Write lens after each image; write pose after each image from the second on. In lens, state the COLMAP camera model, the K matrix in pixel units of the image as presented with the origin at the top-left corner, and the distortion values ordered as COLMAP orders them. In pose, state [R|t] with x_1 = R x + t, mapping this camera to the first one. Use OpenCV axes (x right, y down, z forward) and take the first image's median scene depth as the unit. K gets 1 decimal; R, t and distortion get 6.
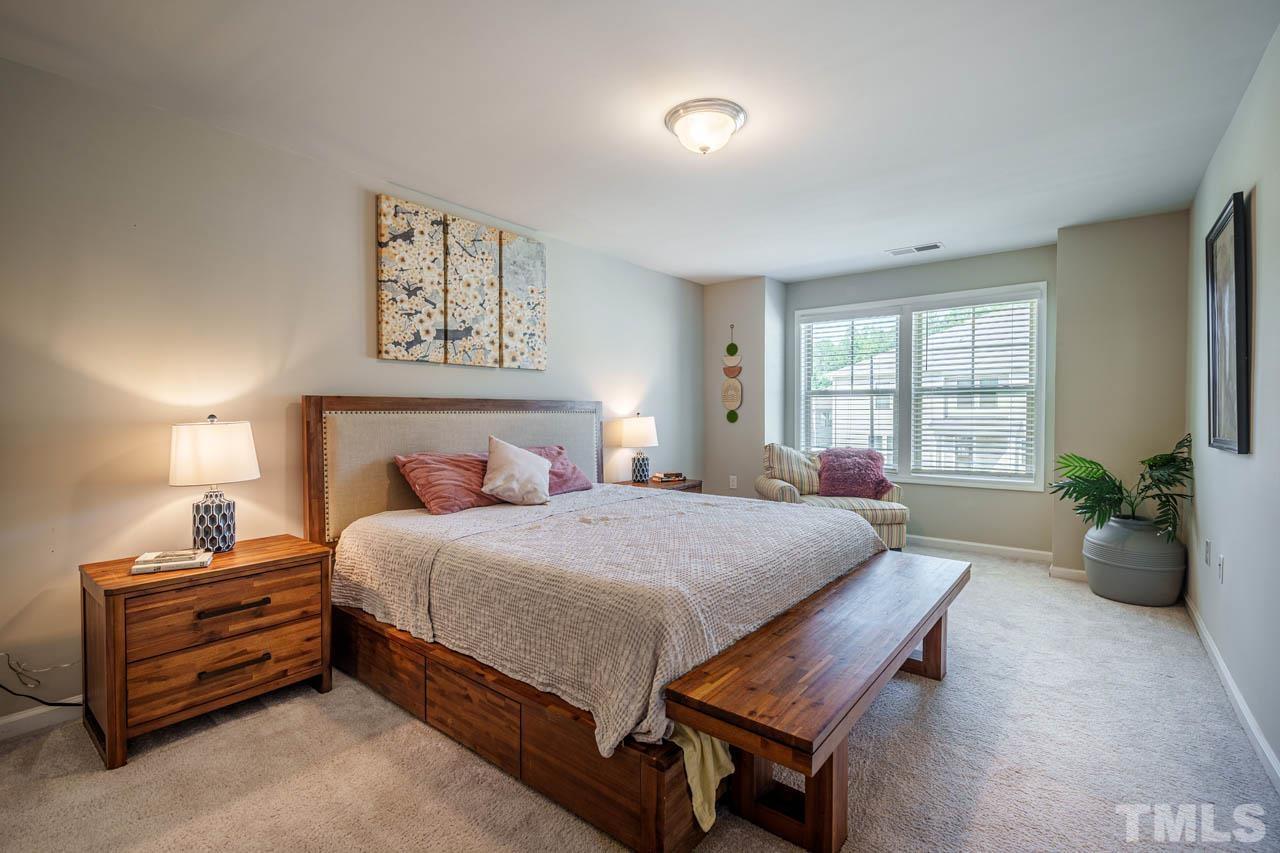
lens RADIAL K [[573.7, 0, 645.7], [0, 573.7, 421.0], [0, 0, 1]] dist [-0.005908, -0.000749]
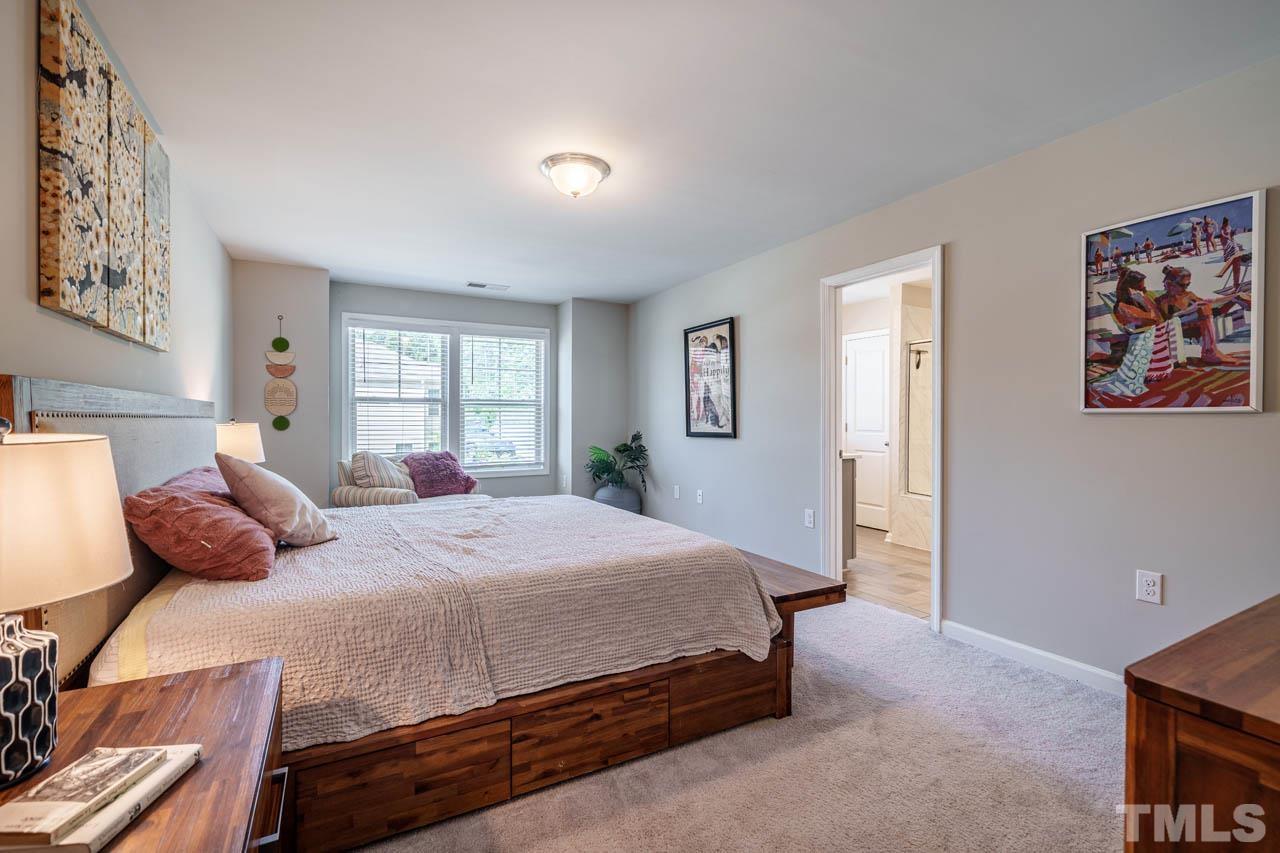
lens RADIAL K [[552.8, 0, 629.2], [0, 552.8, 419.7], [0, 0, 1]] dist [-0.003309, 0.000603]
pose [[0.407007, 0.001504, 0.913424, -0.658541], [0.013177, 0.999885, -0.007518, -0.000863], [-0.913330, 0.015096, 0.406940, 0.334511]]
